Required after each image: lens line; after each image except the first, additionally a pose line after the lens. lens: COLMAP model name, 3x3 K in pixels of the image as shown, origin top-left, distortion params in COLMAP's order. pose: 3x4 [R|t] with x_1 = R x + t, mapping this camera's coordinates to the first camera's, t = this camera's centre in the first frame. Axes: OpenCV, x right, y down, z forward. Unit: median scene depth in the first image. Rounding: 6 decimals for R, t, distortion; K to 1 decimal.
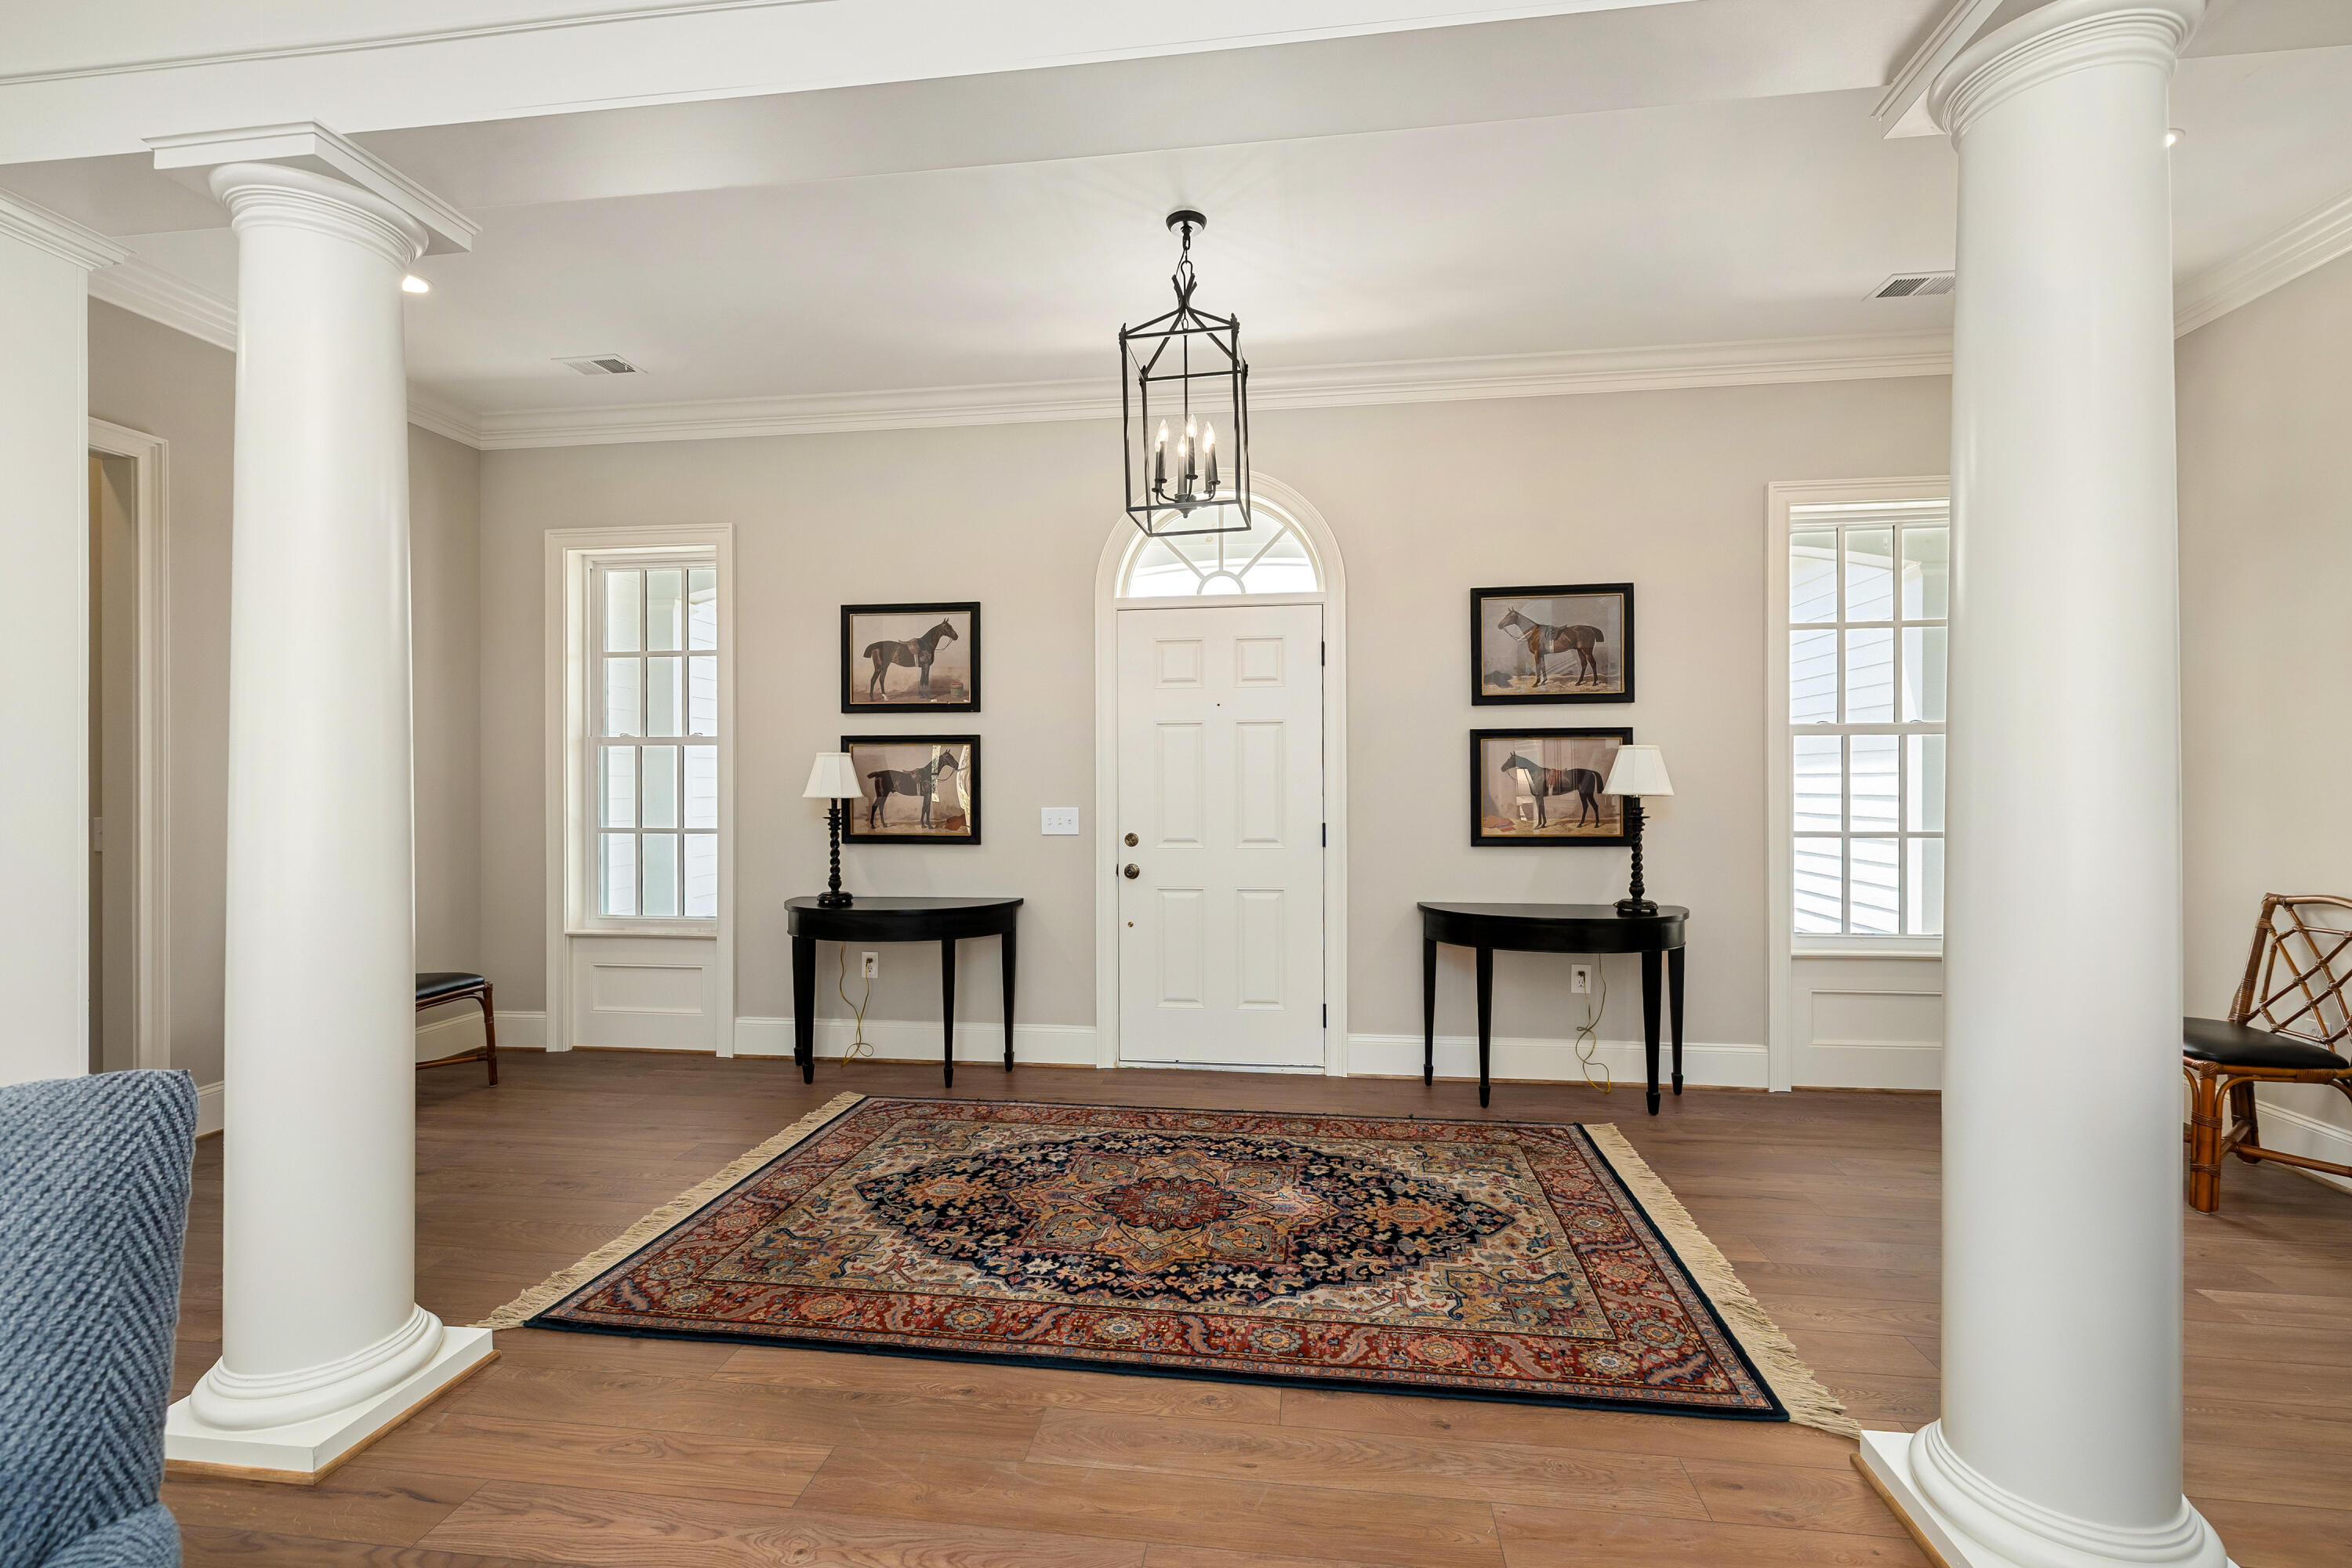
lens RADIAL K [[1009.9, 0, 1173.0], [0, 1009.9, 786.1], [0, 0, 1]] dist [0.000590, 0.000238]
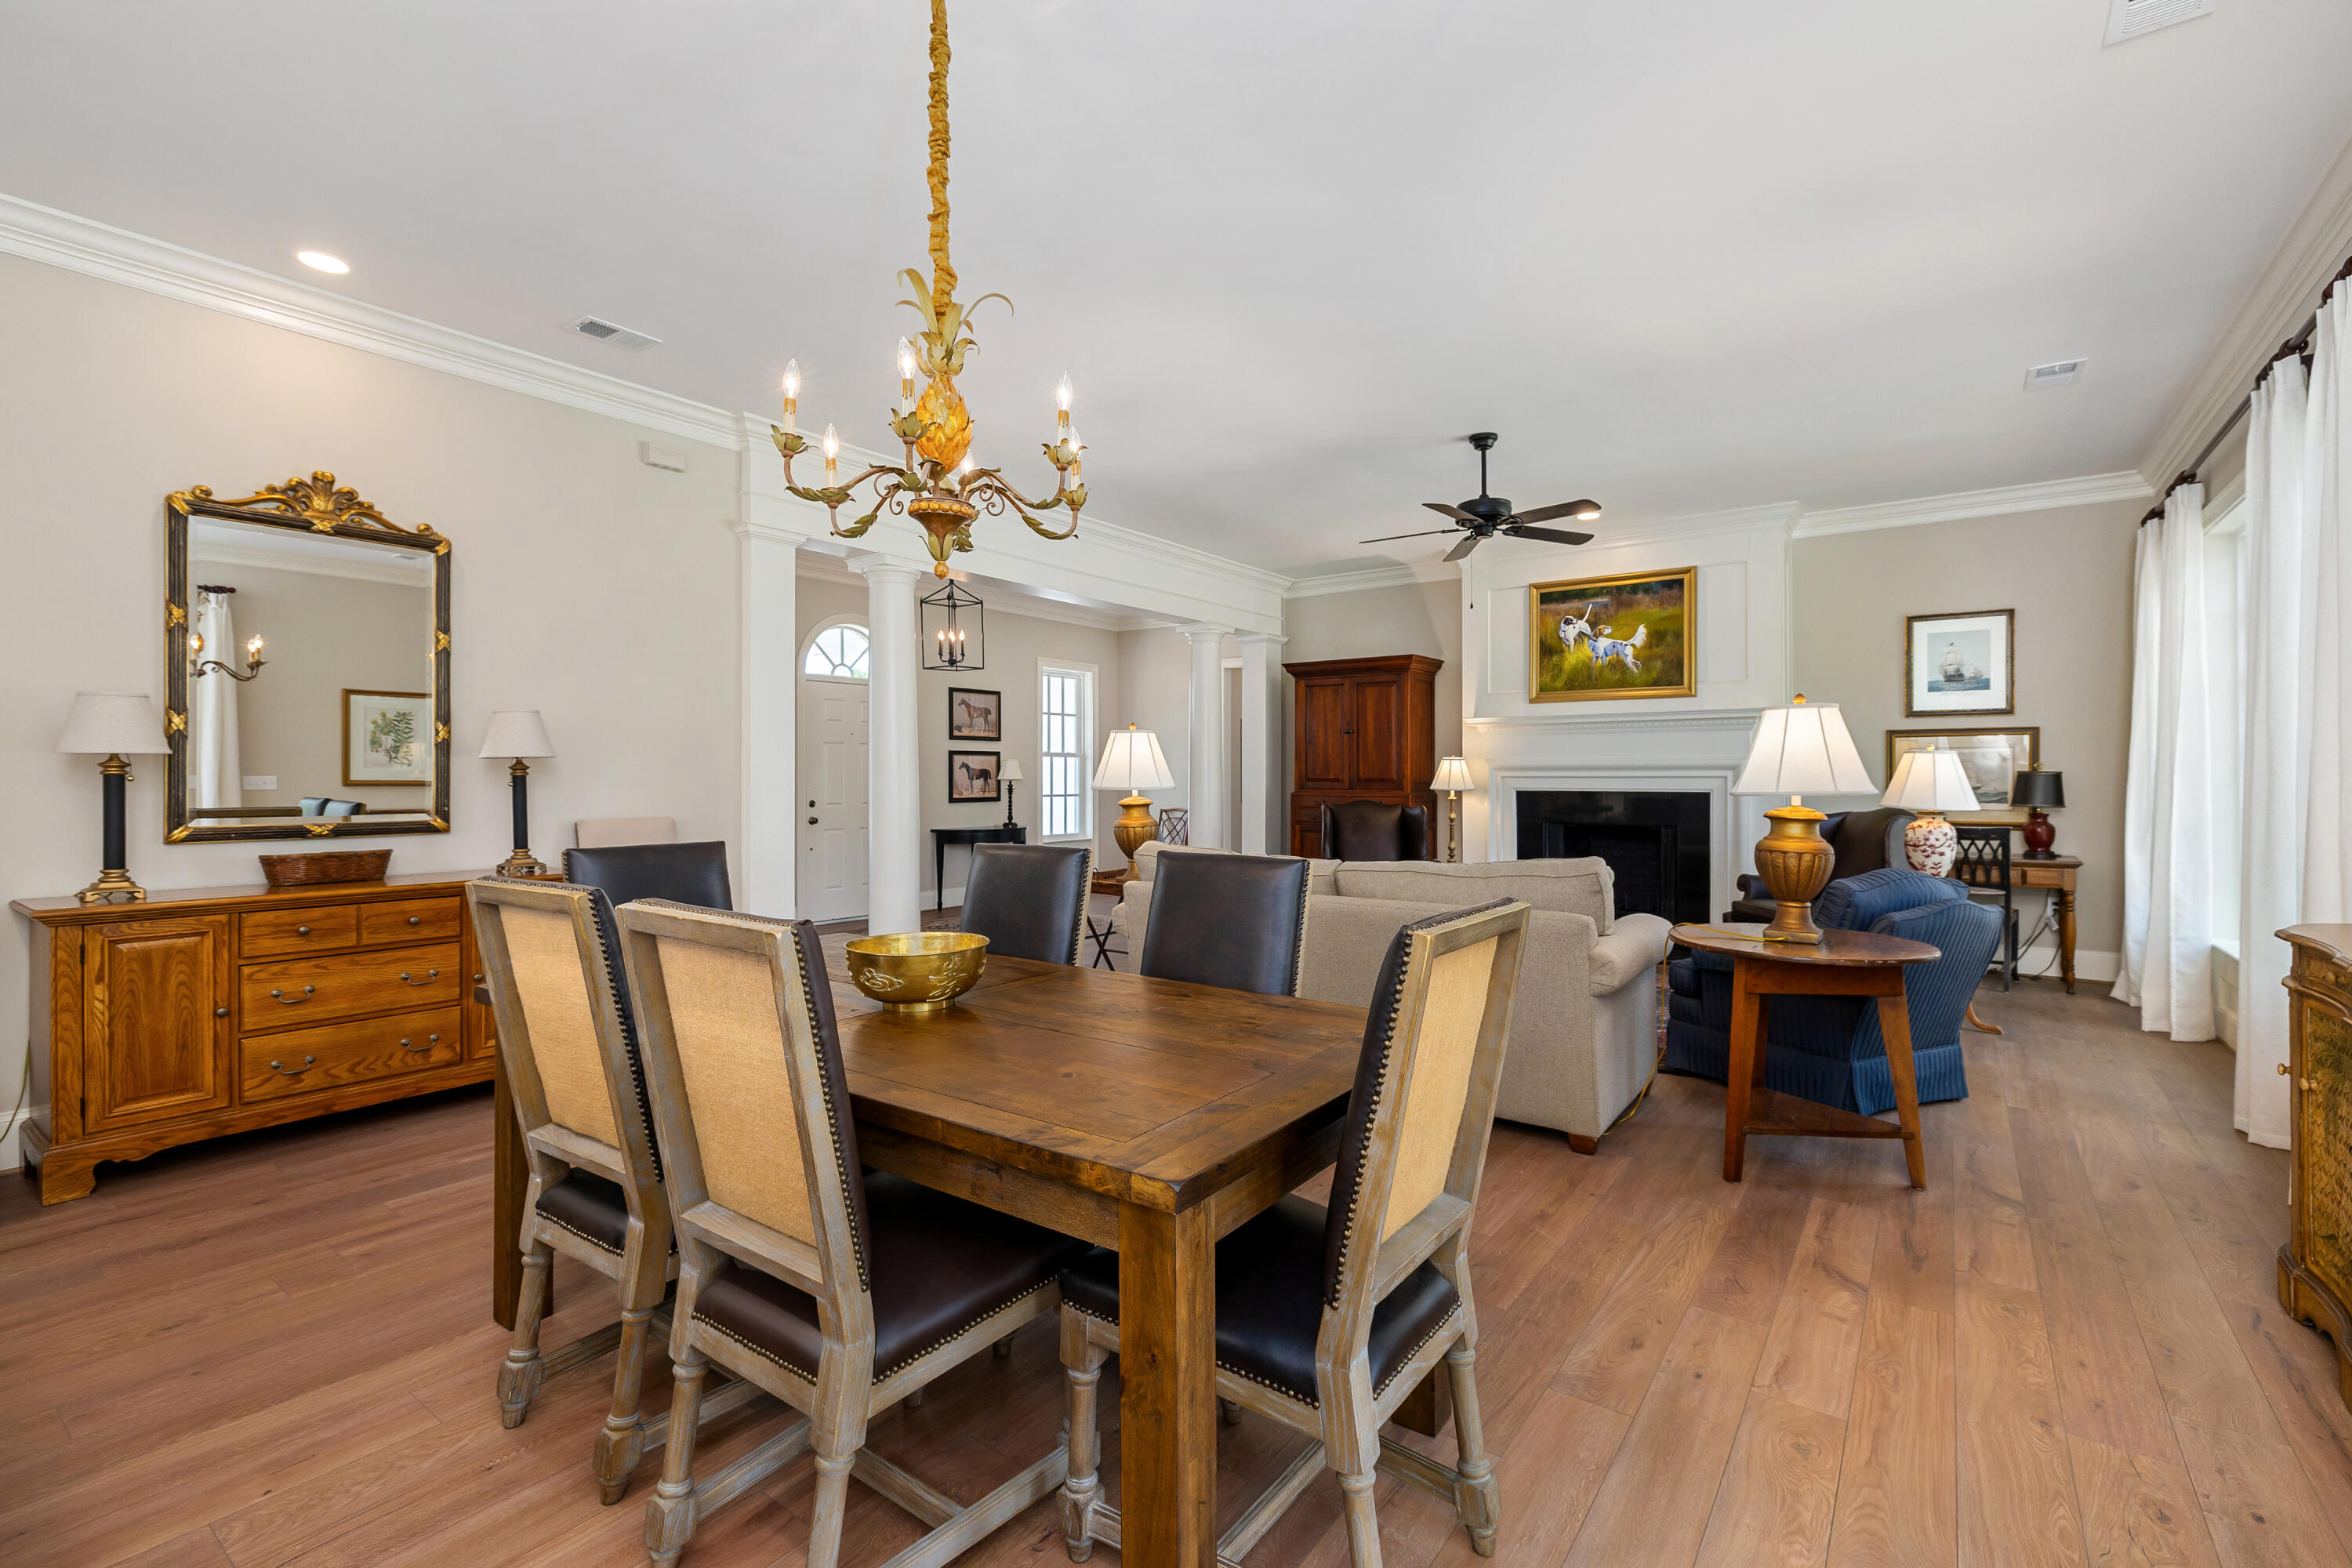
lens RADIAL K [[1009.9, 0, 1179.6], [0, 1009.9, 784.1], [0, 0, 1]] dist [0.000590, 0.000238]
pose [[0.487172, -0.002394, 0.873303, -1.756355], [0.003735, 0.999993, 0.000658, 0.023206], [-0.873298, 0.002941, 0.487177, -0.658595]]
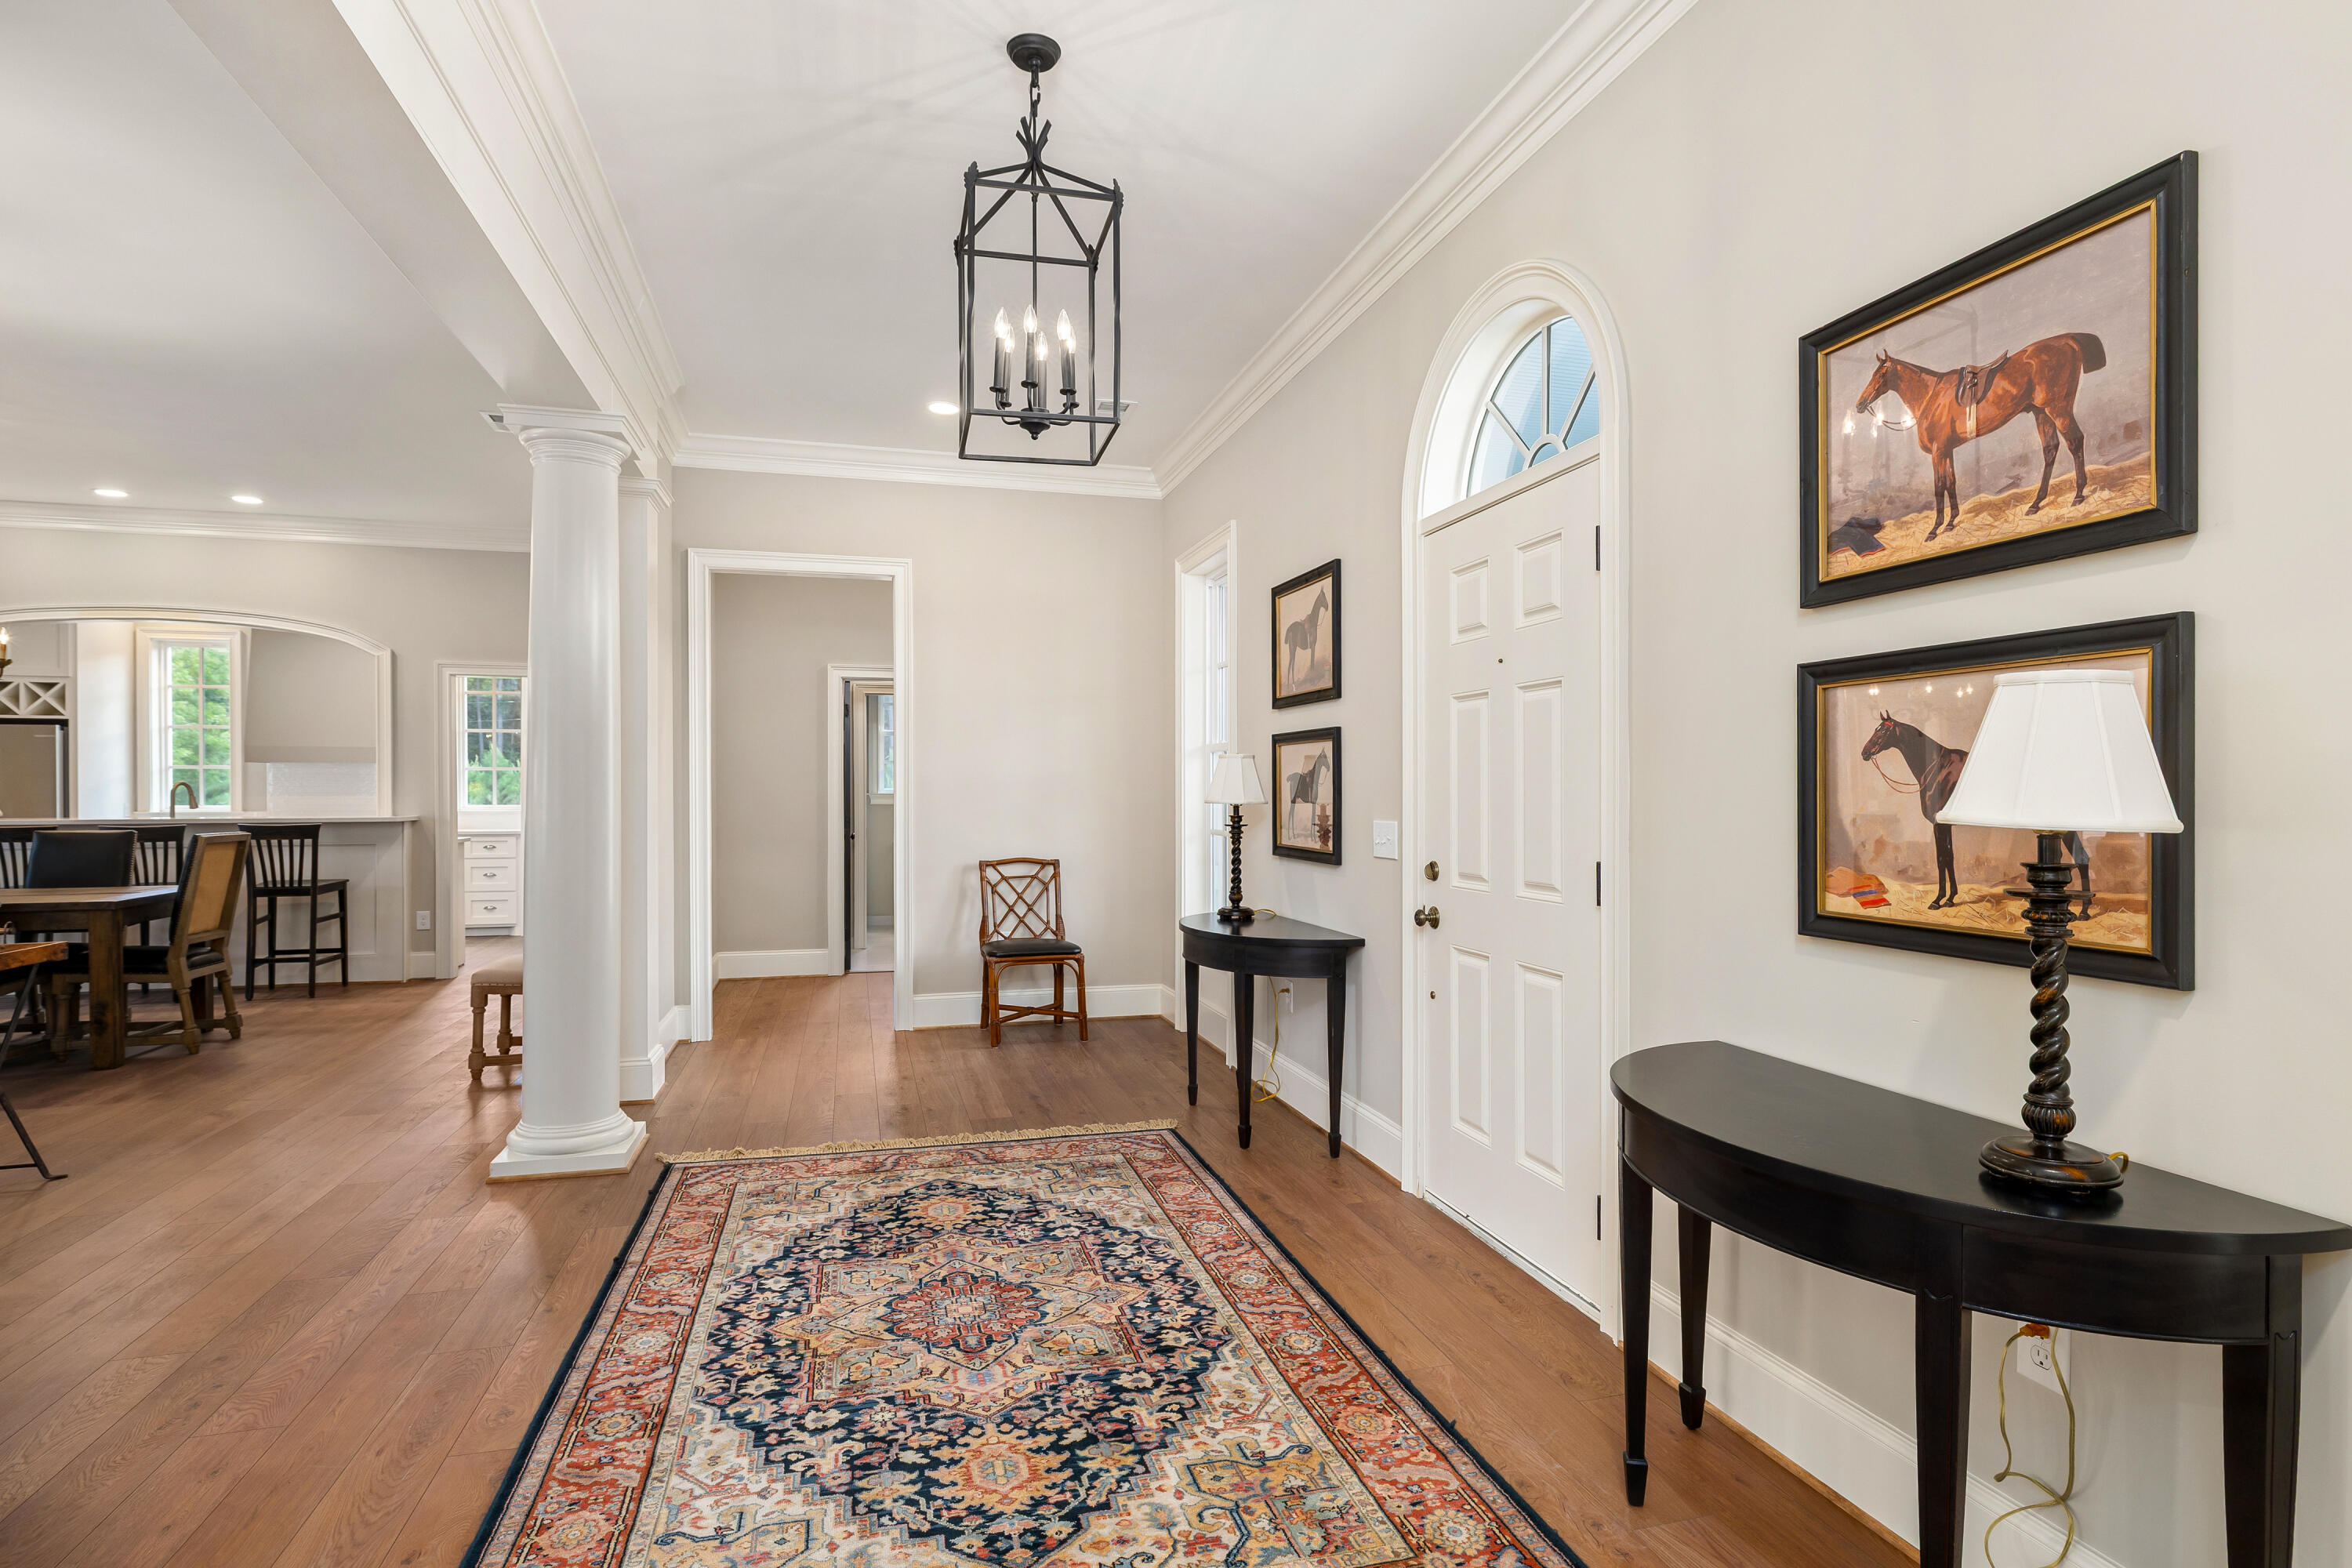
lens RADIAL K [[1194.5, 0, 1215.7], [0, 1194.5, 802.9], [0, 0, 1]] dist [-0.005147, -0.000502]
pose [[0.404292, 0.012857, -0.914539, 0.831265], [-0.006589, 0.999916, 0.011145, -0.001003], [0.914606, 0.001520, 0.404343, 0.708914]]
